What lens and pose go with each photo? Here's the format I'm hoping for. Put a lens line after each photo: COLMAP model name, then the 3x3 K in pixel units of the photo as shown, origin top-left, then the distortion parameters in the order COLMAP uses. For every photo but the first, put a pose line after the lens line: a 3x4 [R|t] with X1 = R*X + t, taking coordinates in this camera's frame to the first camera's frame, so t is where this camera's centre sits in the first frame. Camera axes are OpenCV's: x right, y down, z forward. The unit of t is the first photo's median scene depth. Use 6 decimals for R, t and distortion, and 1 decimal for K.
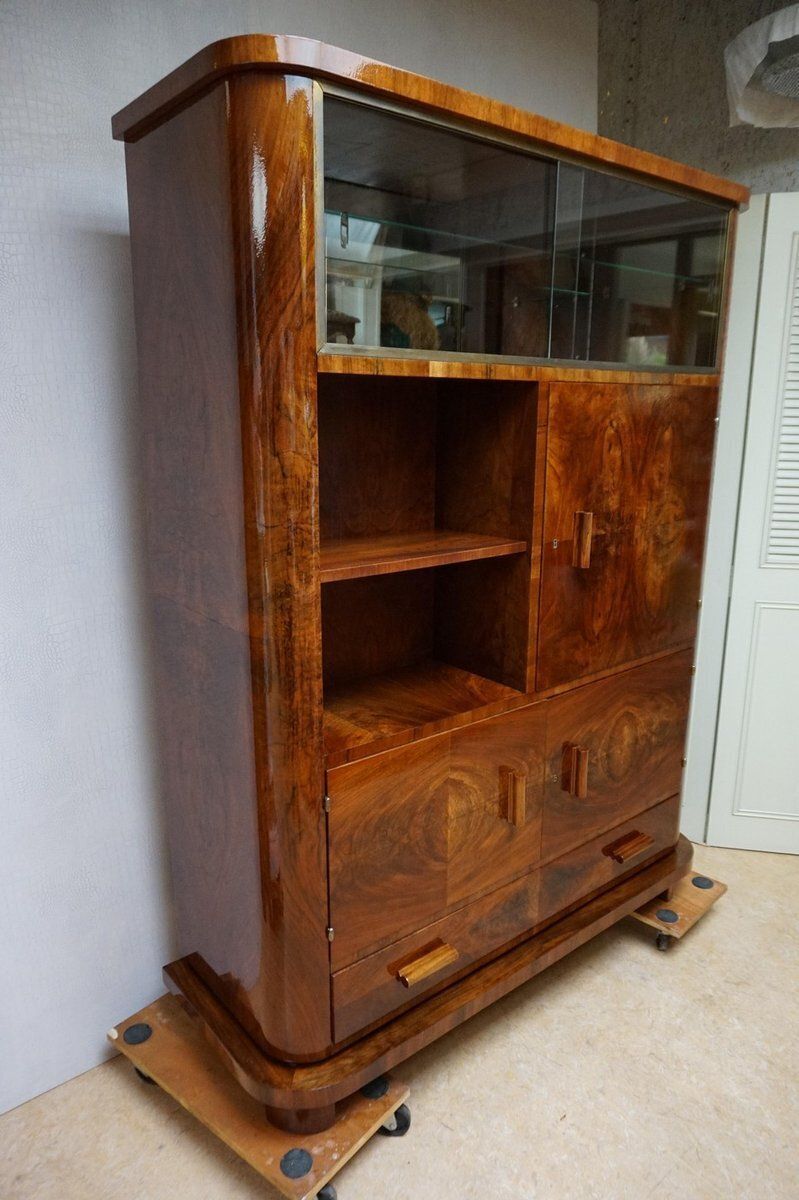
lens RADIAL K [[811.5, 0, 393.9], [0, 811.5, 598.3], [0, 0, 1]] dist [-0.031895, 0.021728]
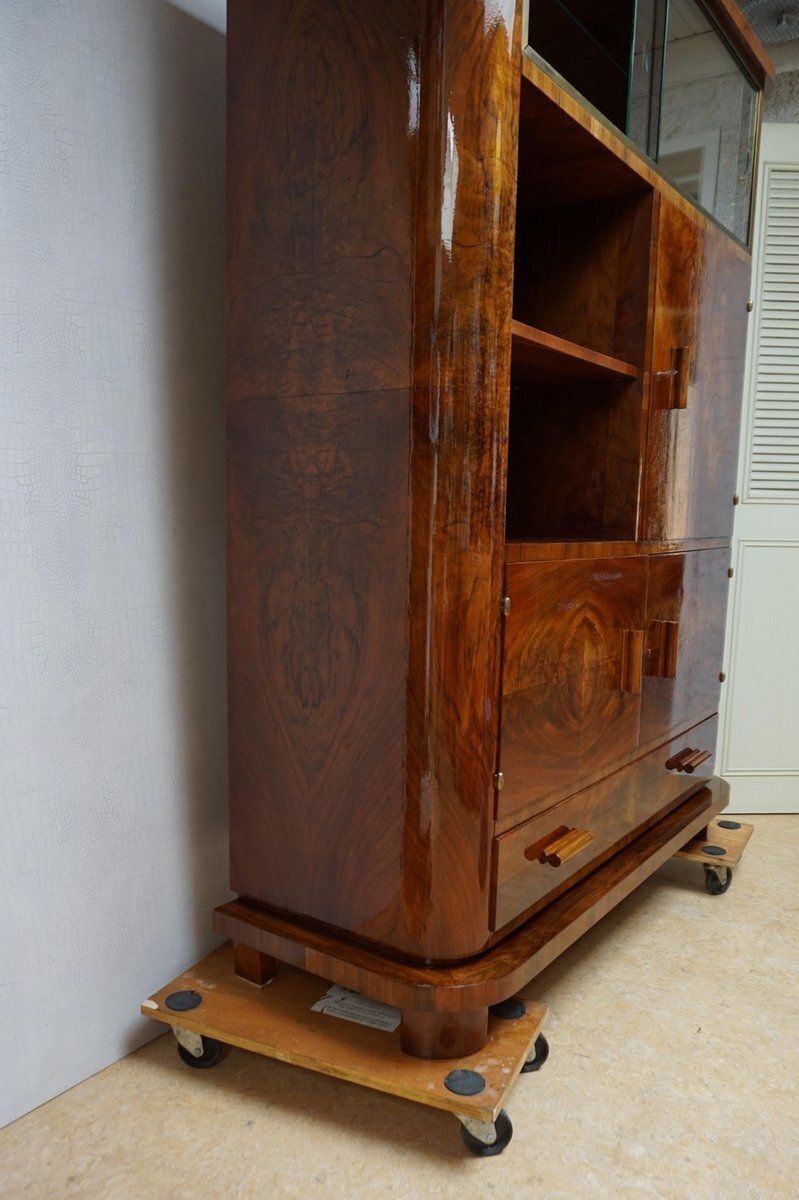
lens RADIAL K [[904.8, 0, 363.7], [0, 904.8, 643.8], [0, 0, 1]] dist [-0.051196, 0.030998]
pose [[0.971765, -0.020855, 0.235025, -0.364877], [0.041987, 0.995473, -0.085272, 0.301287], [-0.232183, 0.092732, 0.968242, 0.113327]]
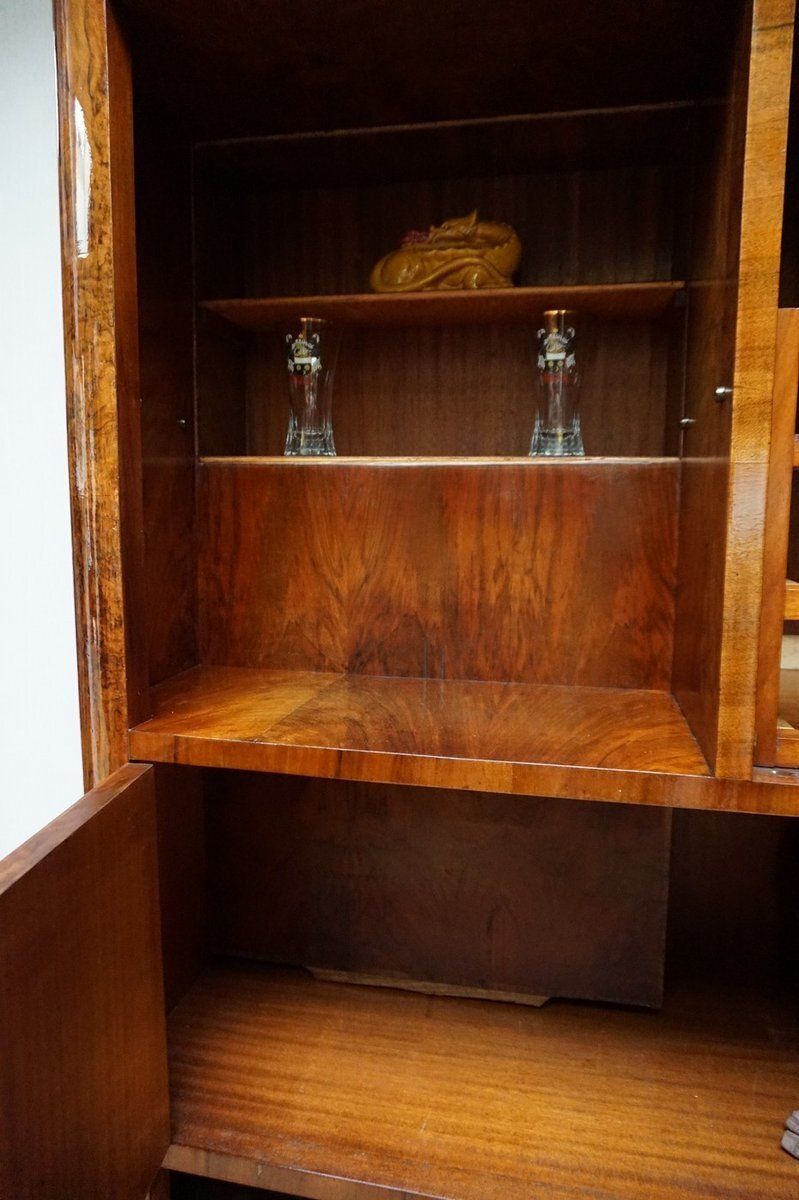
lens RADIAL K [[811.5, 0, 393.9], [0, 811.5, 598.3], [0, 0, 1]] dist [-0.031895, 0.021728]
pose [[0.629112, 0.095574, -0.771416, 0.348675], [-0.188326, 0.981586, -0.031972, 0.075305], [0.754156, 0.165392, 0.635527, 0.632927]]
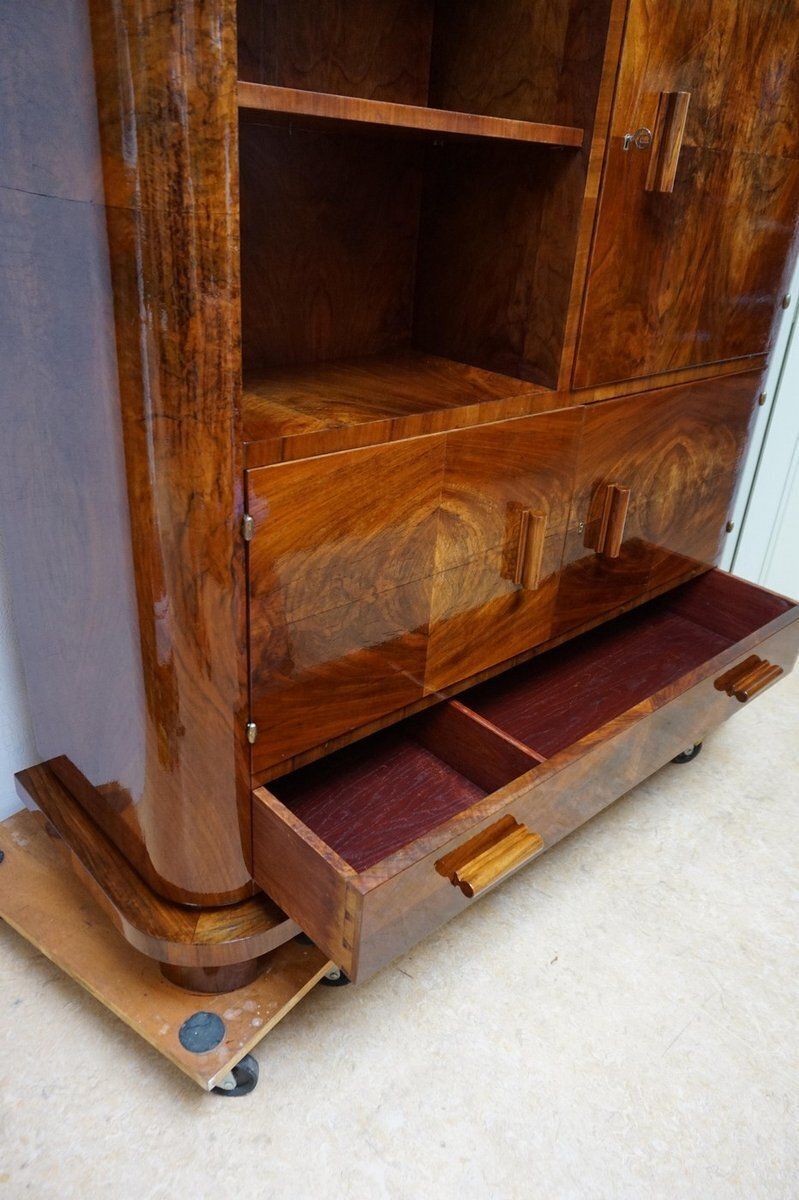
lens RADIAL K [[869.4, 0, 399.5], [0, 869.4, 600.0], [0, 0, 1]] dist [-0.054152, 0.039744]
pose [[0.995885, 0.026619, 0.086630, -0.019795], [-0.046019, 0.972019, 0.230350, 0.125689], [-0.078074, -0.233389, 0.969244, 0.291726]]
